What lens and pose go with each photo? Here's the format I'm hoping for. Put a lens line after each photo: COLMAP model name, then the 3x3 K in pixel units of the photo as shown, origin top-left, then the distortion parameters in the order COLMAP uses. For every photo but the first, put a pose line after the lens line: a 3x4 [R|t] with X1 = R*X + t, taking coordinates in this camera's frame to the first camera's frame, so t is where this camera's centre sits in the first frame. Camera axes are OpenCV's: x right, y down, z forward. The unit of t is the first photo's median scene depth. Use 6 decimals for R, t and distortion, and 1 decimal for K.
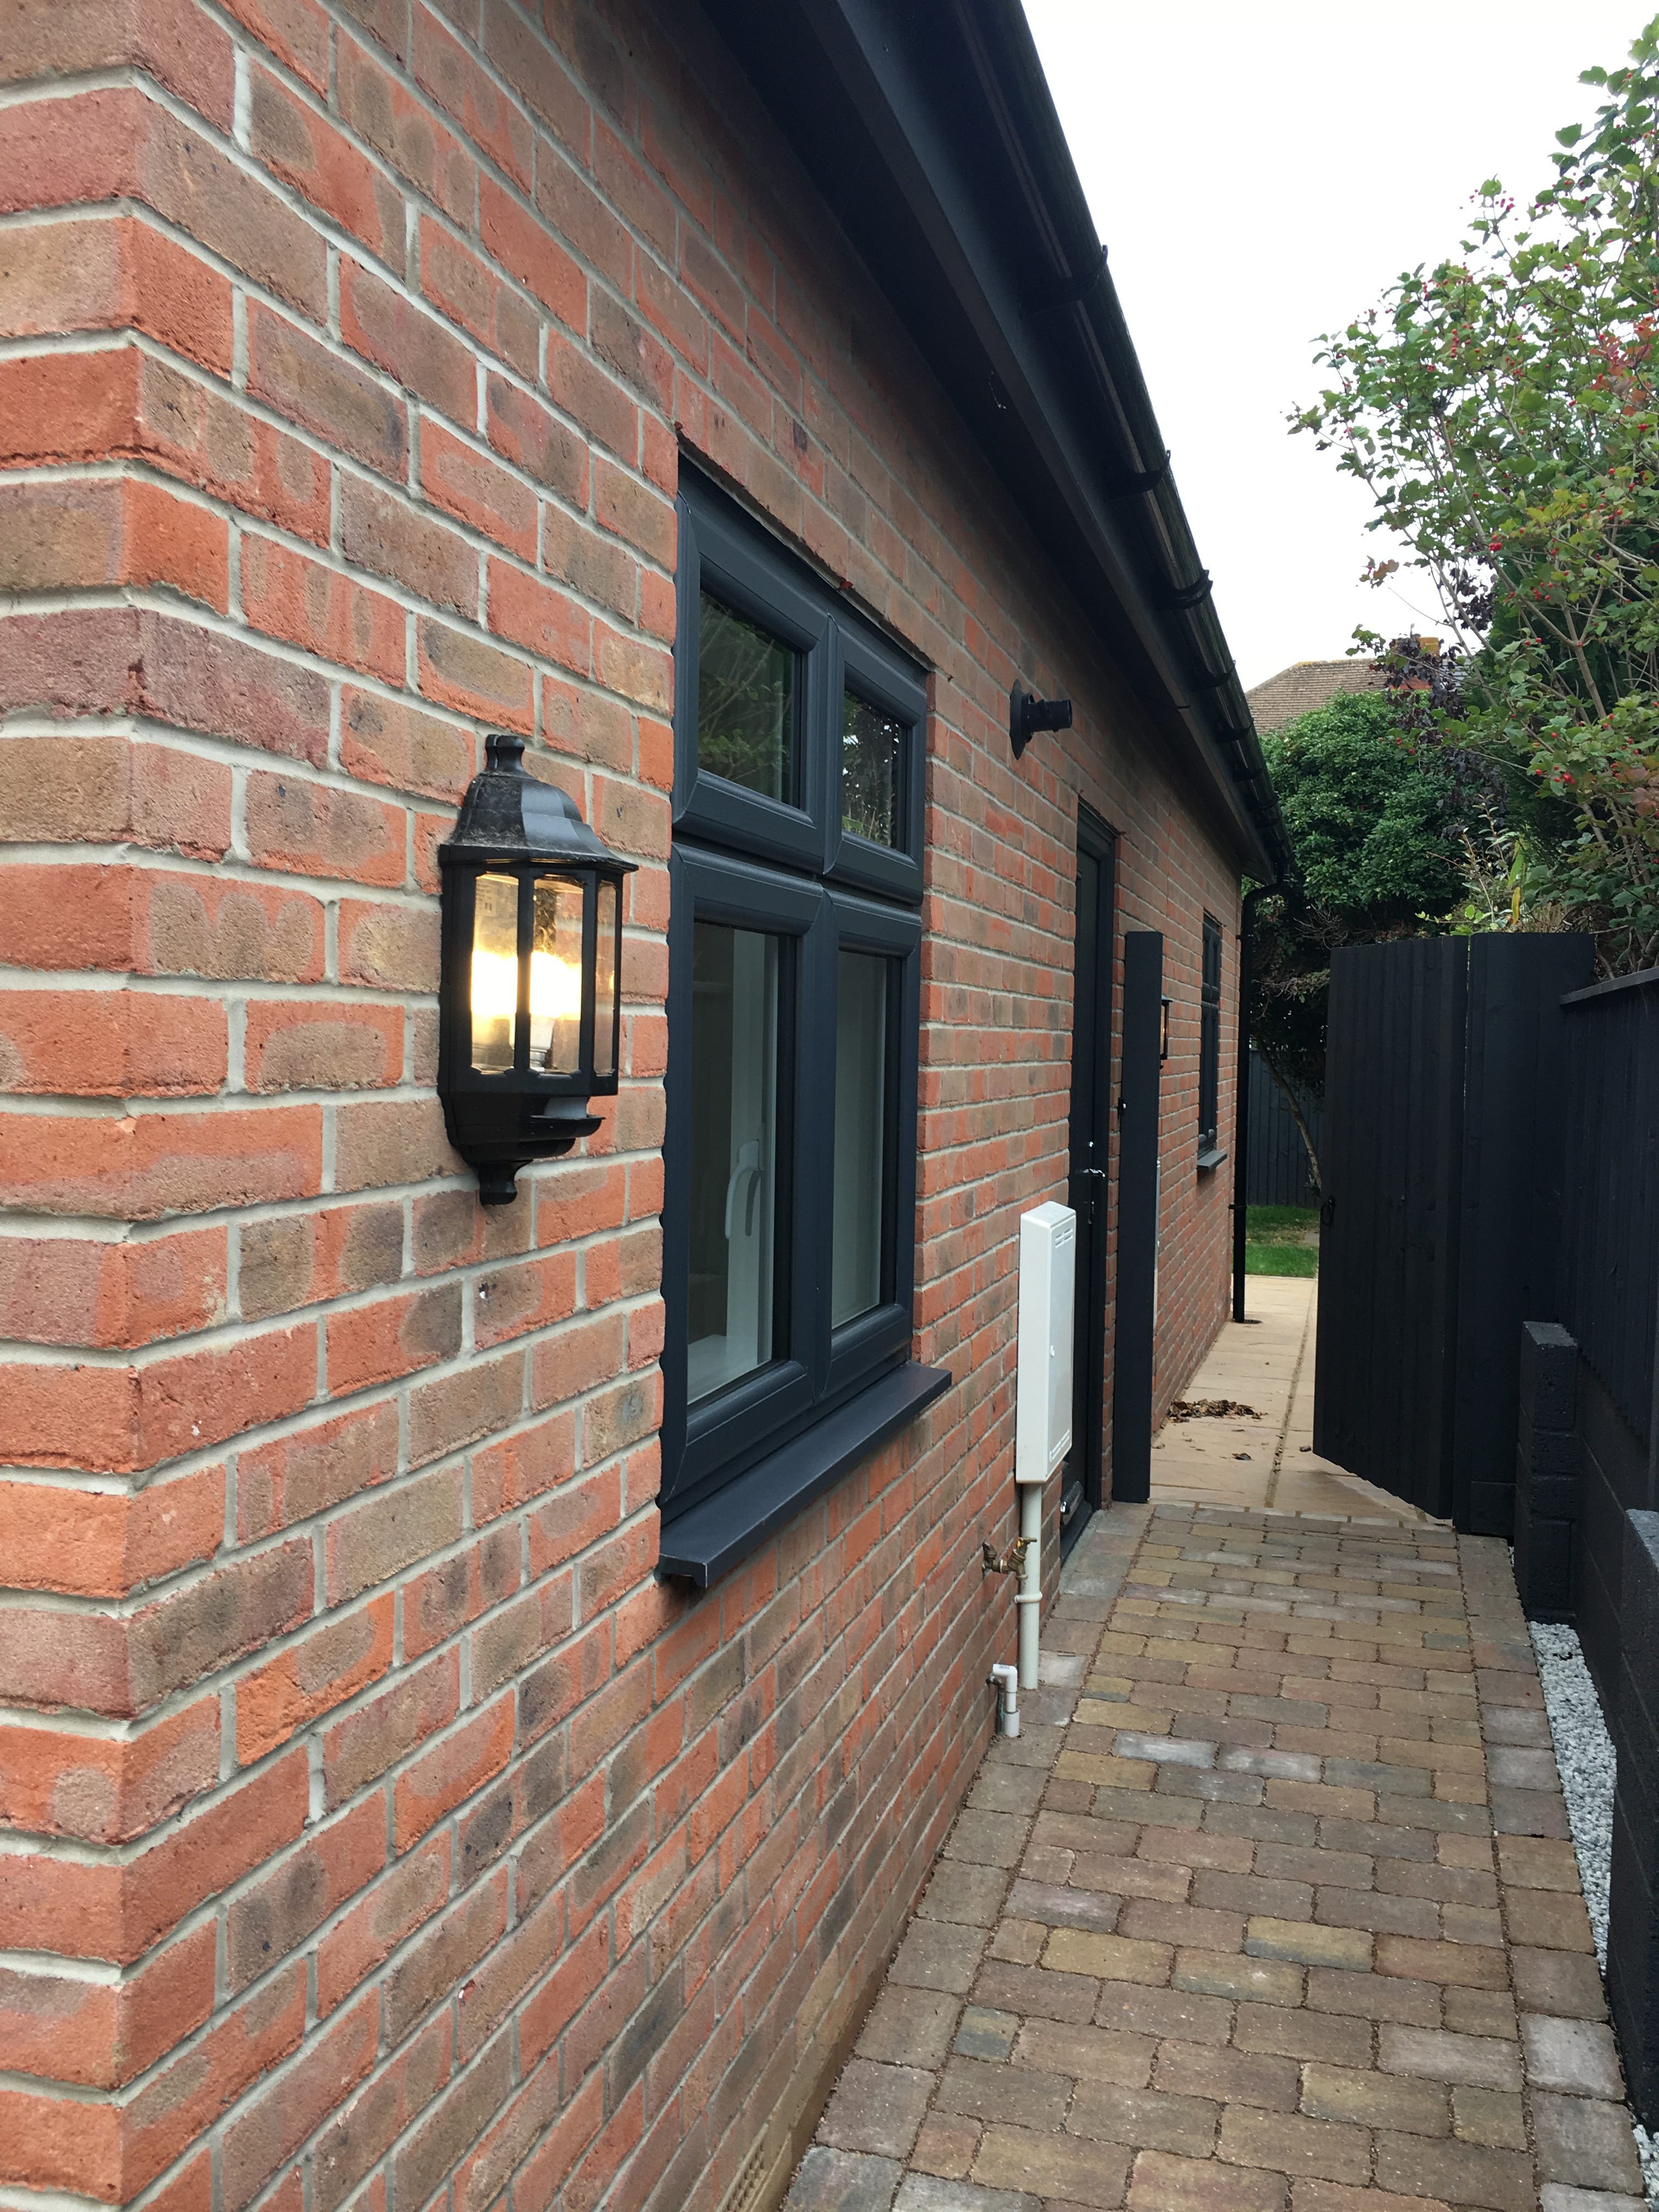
lens RADIAL K [[1863.5, 0, 833.1], [0, 1863.5, 1105.8], [0, 0, 1]] dist [0.035946, -0.051195]
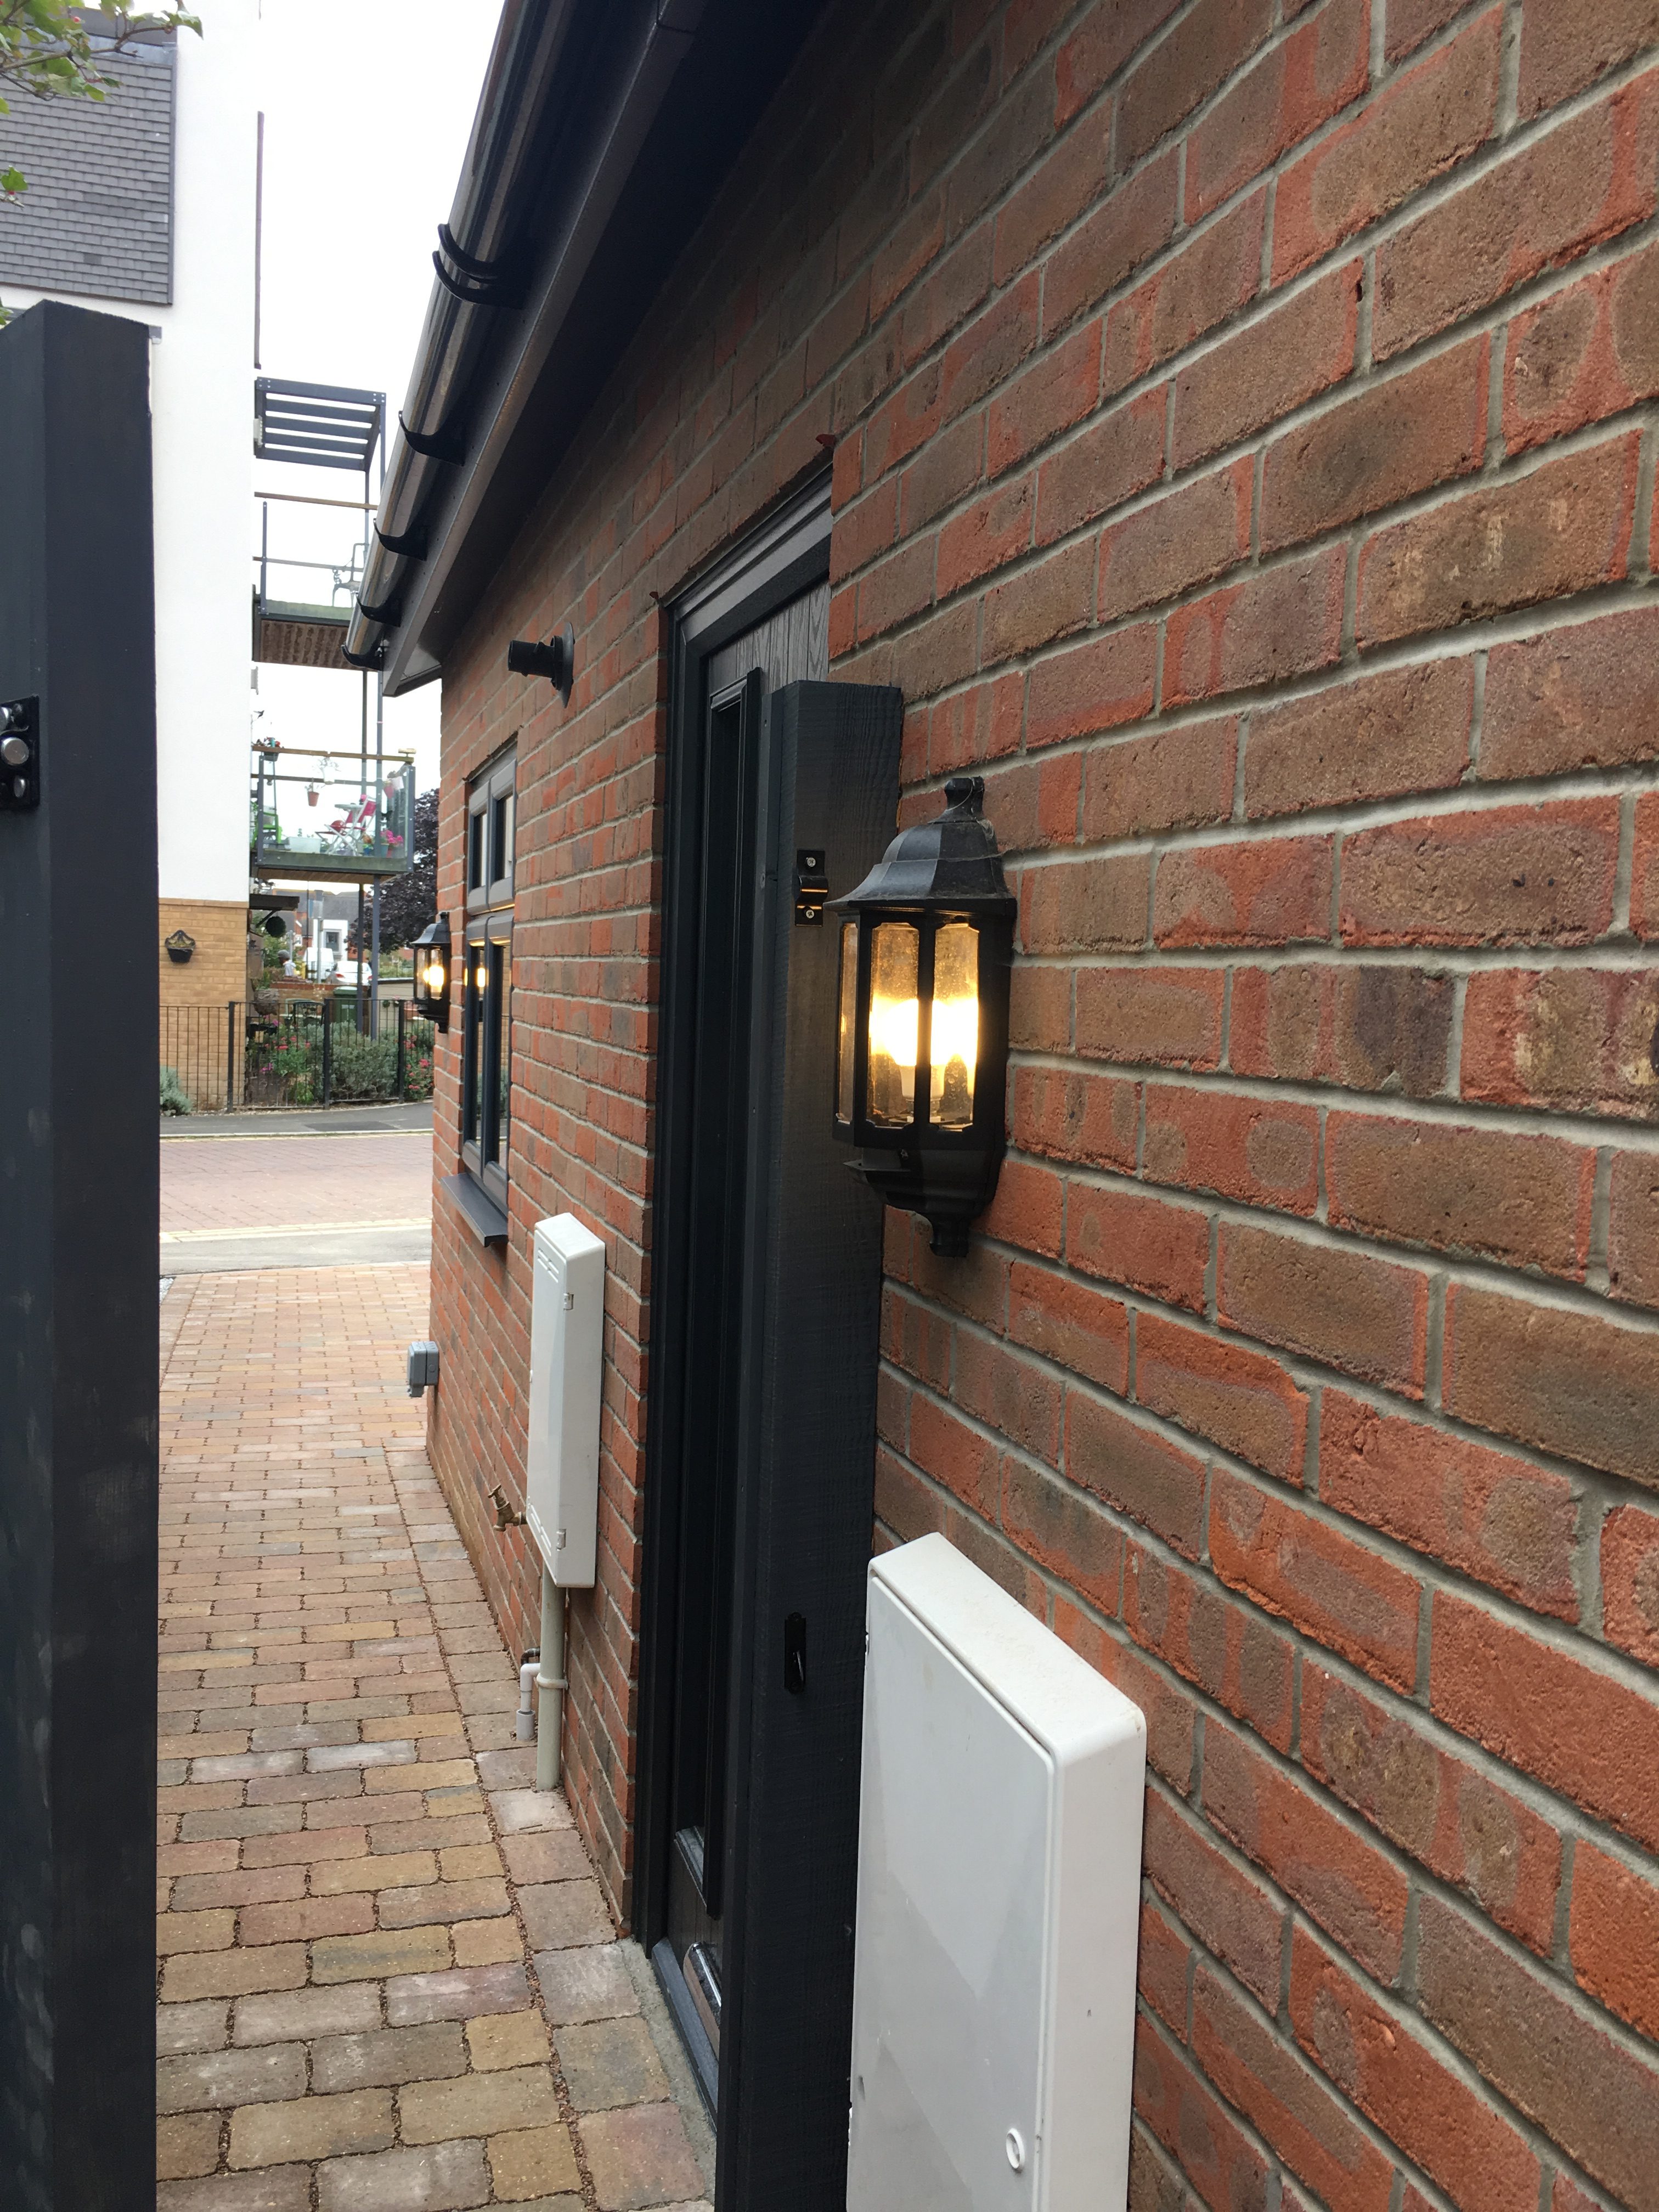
lens RADIAL K [[1863.5, 0, 835.2], [0, 1863.5, 1106.0], [0, 0, 1]] dist [0.035946, -0.051195]
pose [[-0.843492, -0.000331, -0.537142, 0.440832], [-0.059383, 0.993927, 0.092639, -0.074359], [0.533850, 0.110038, -0.838389, 1.719094]]
